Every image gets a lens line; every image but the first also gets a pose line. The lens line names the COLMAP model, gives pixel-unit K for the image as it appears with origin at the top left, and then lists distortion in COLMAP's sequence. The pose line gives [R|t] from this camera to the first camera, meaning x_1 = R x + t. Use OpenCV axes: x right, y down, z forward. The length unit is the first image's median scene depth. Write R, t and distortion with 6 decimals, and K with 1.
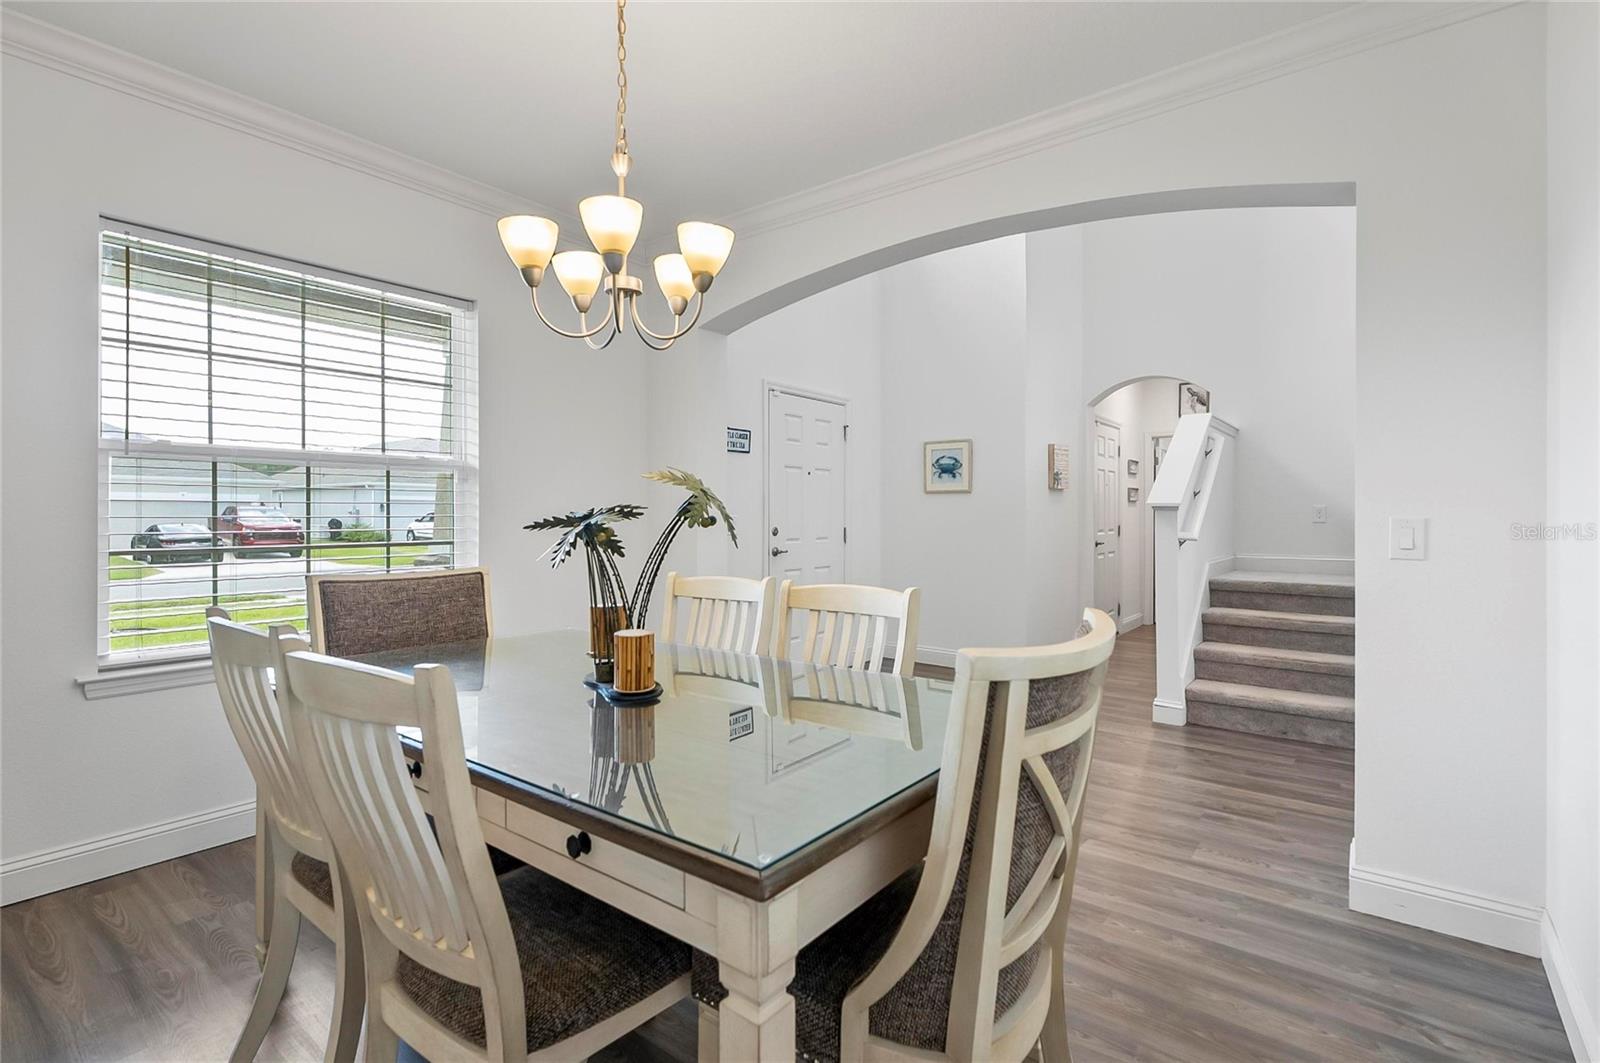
lens RADIAL K [[740.2, 0, 804.2], [0, 740.2, 526.7], [0, 0, 1]] dist [0.001924, 0.000842]
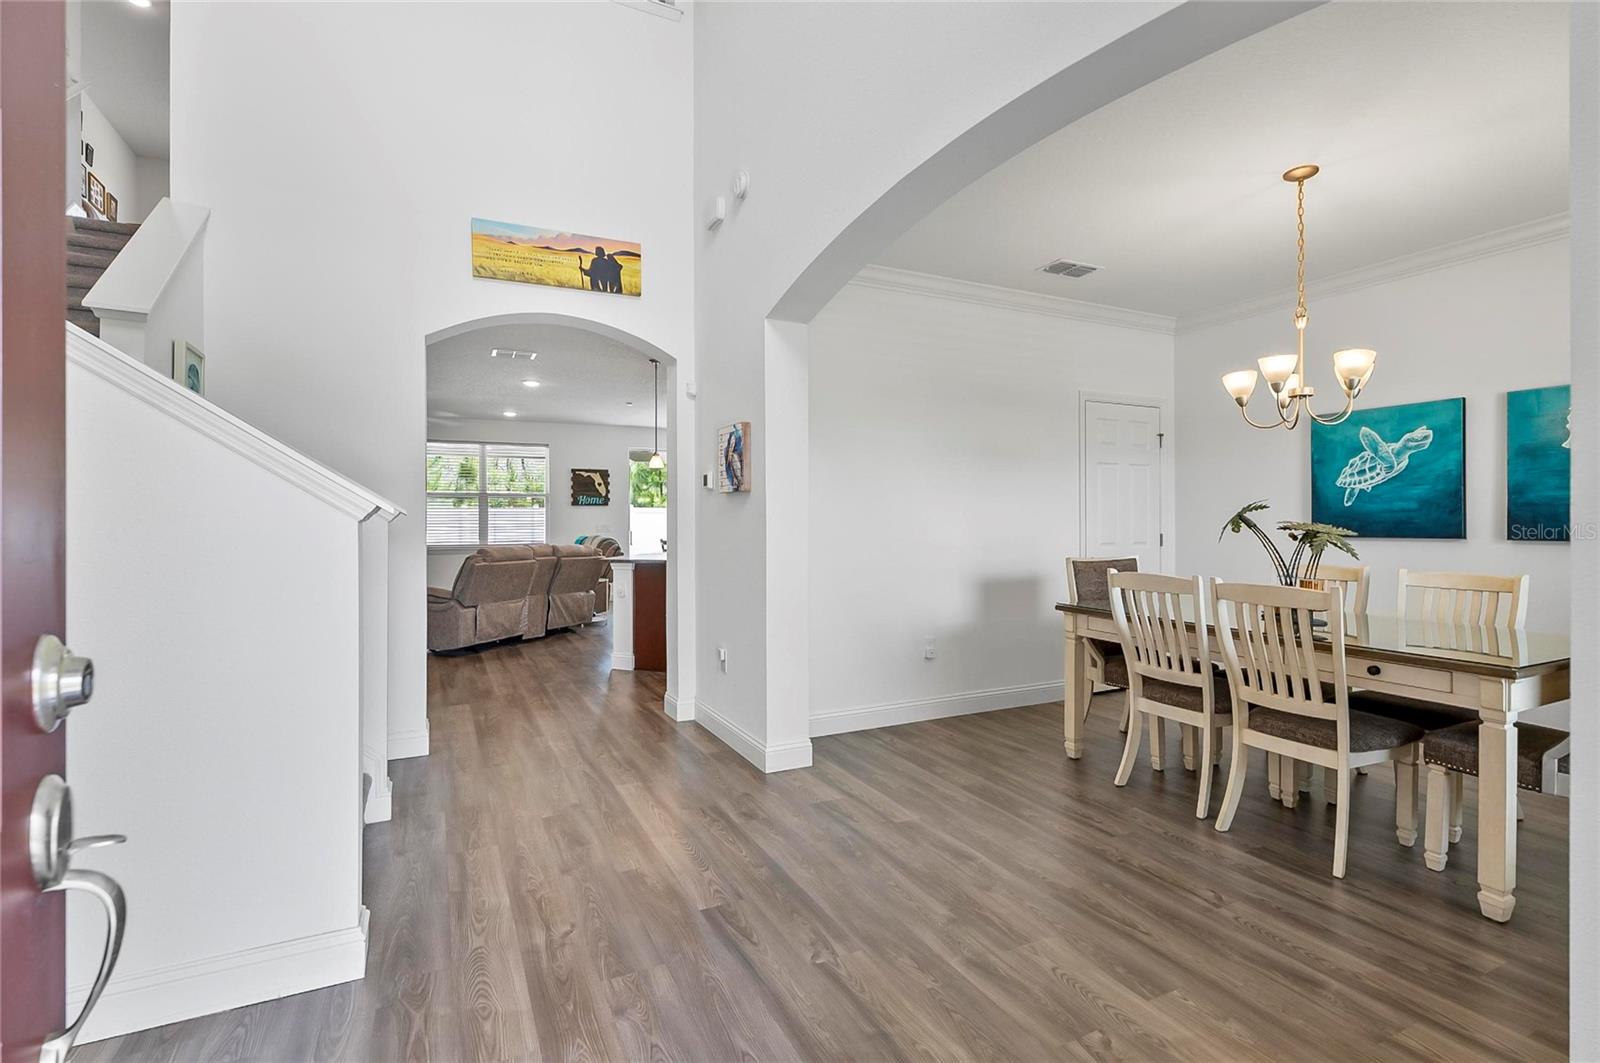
lens RADIAL K [[745.0, 0, 801.6], [0, 745.0, 520.1], [0, 0, 1]] dist [0.001098, 0.000203]
pose [[-0.906127, 0.007835, 0.422934, 0.050788], [0.010595, 0.999935, 0.004176, -0.031942], [-0.422874, 0.008265, -0.906151, 2.309636]]
